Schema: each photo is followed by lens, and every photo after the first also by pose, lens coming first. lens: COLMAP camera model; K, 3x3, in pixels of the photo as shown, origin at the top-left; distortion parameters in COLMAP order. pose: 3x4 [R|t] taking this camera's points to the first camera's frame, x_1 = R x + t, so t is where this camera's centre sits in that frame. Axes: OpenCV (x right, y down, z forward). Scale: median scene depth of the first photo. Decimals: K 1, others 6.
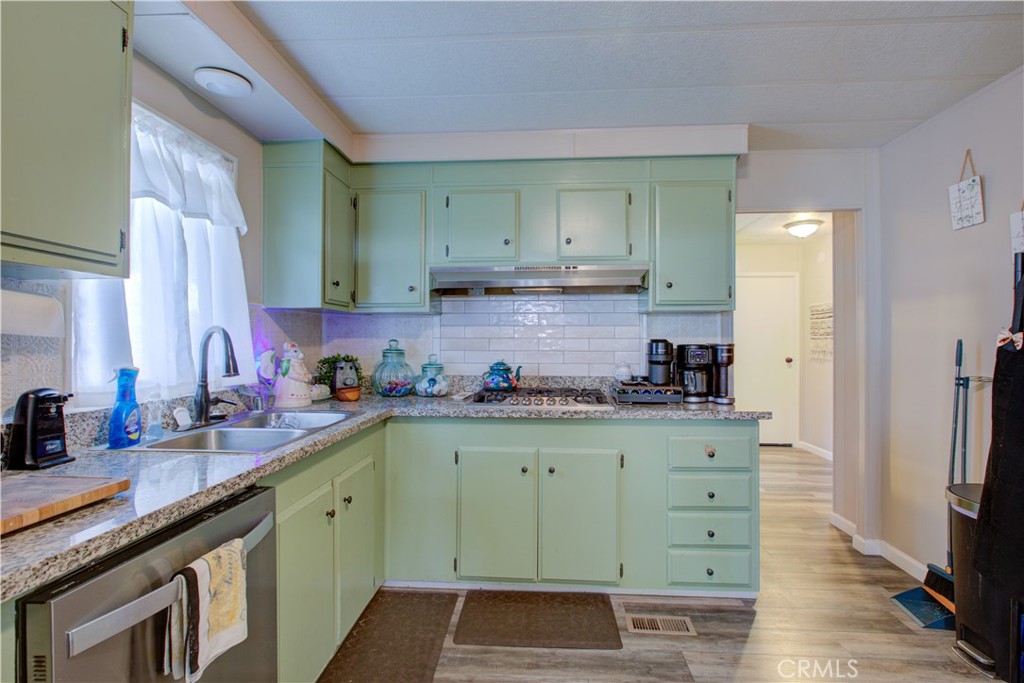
lens RADIAL K [[472.2, 0, 510.9], [0, 472.2, 341.9], [0, 0, 1]] dist [0.000319, 0.001458]
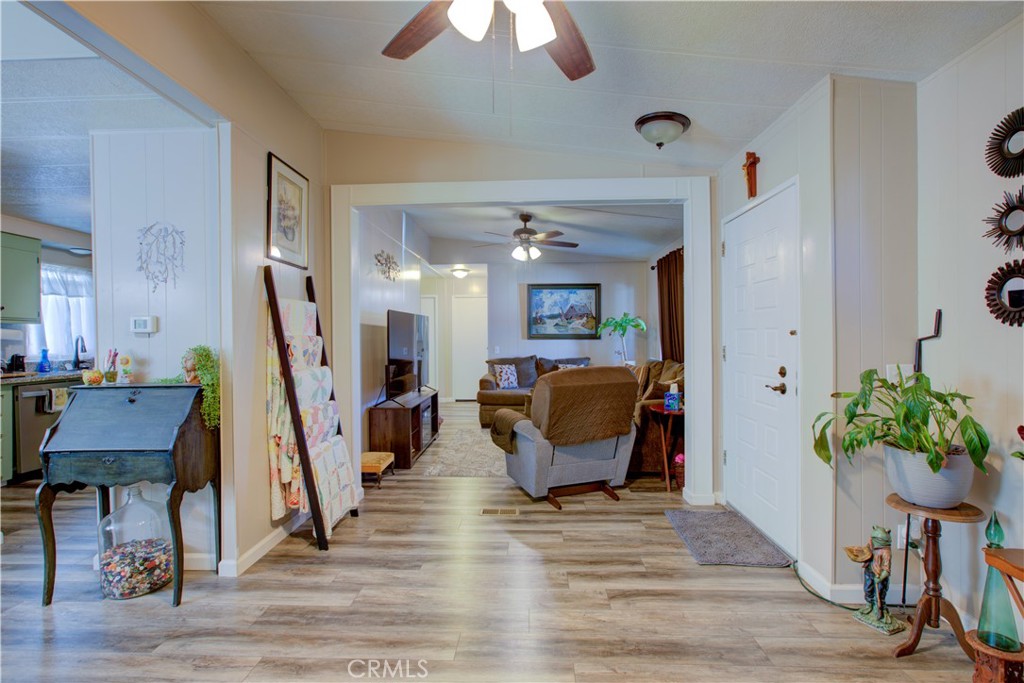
lens RADIAL K [[472.2, 0, 508.5], [0, 472.2, 342.4], [0, 0, 1]] dist [0.000319, 0.001458]
pose [[0.999819, -0.008779, 0.016894, 2.197134], [0.008653, 0.999934, 0.007494, 0.010277], [-0.016959, -0.007346, 0.999829, -2.183605]]
